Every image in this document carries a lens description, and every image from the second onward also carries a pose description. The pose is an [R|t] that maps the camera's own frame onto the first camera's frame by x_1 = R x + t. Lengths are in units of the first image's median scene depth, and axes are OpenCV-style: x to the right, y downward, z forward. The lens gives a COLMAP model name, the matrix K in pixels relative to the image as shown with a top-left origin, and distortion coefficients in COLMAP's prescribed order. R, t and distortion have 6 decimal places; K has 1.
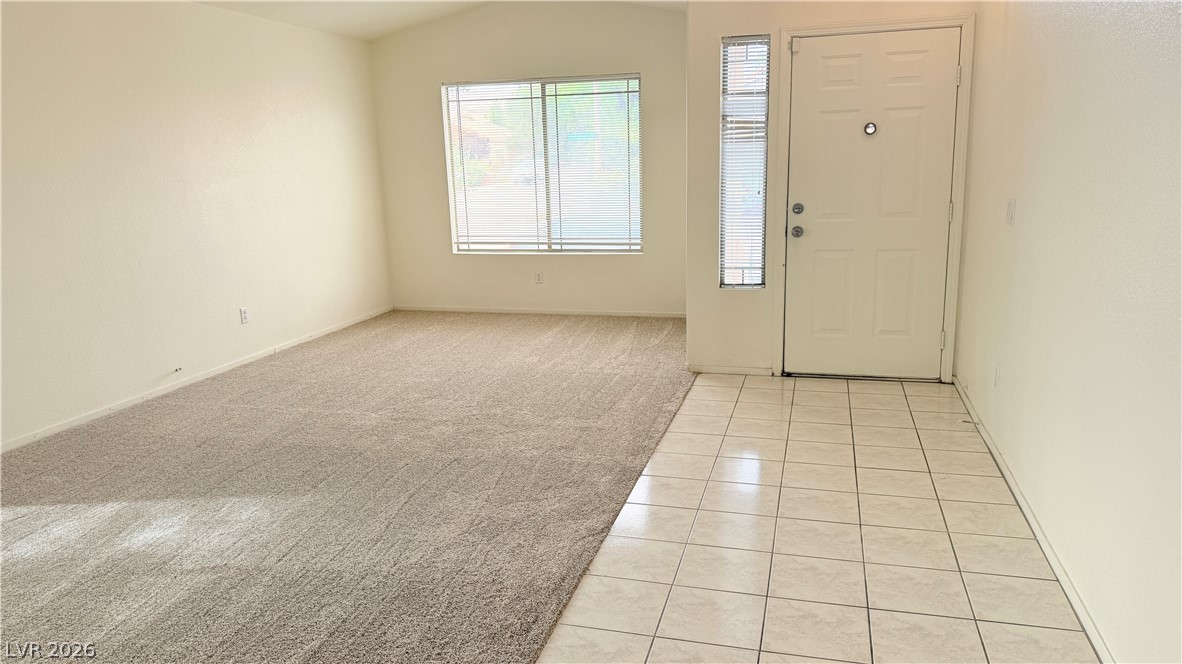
lens RADIAL K [[842.2, 0, 597.8], [0, 842.2, 345.1], [0, 0, 1]] dist [0.079402, -0.096466]
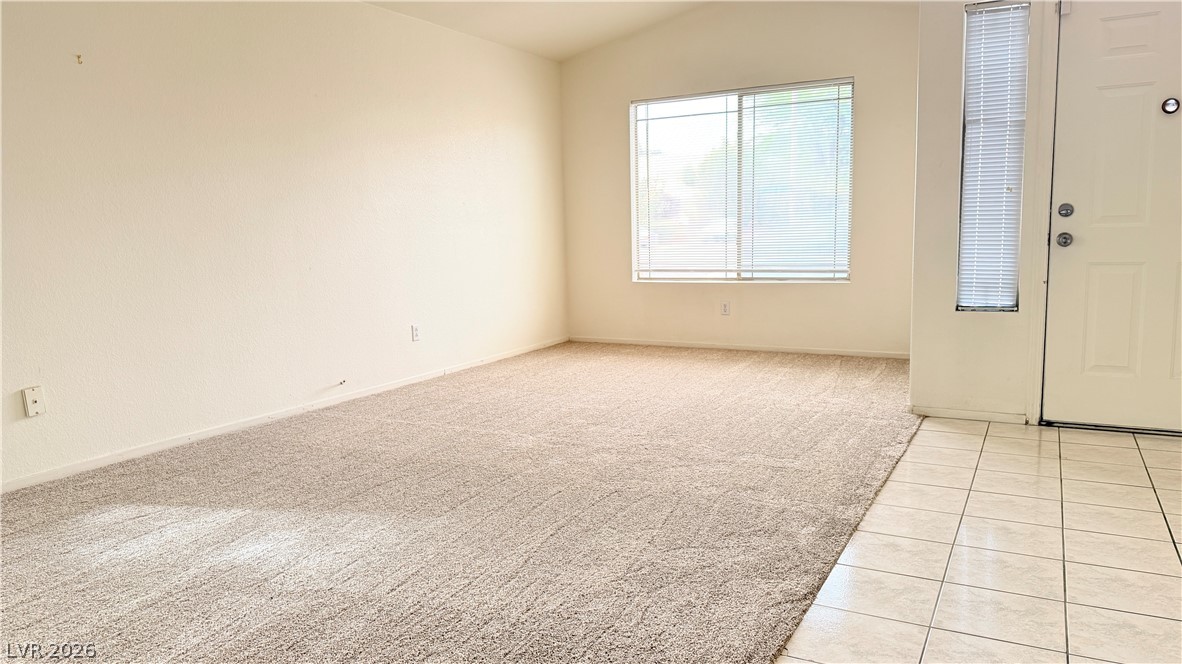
lens RADIAL K [[842.2, 0, 586.6], [0, 842.2, 338.0], [0, 0, 1]] dist [0.079402, -0.096466]
pose [[0.972710, 0.030779, -0.229973, -0.010371], [-0.049648, 0.995816, -0.076713, 0.041025], [0.226650, 0.086037, 0.970169, 0.145992]]
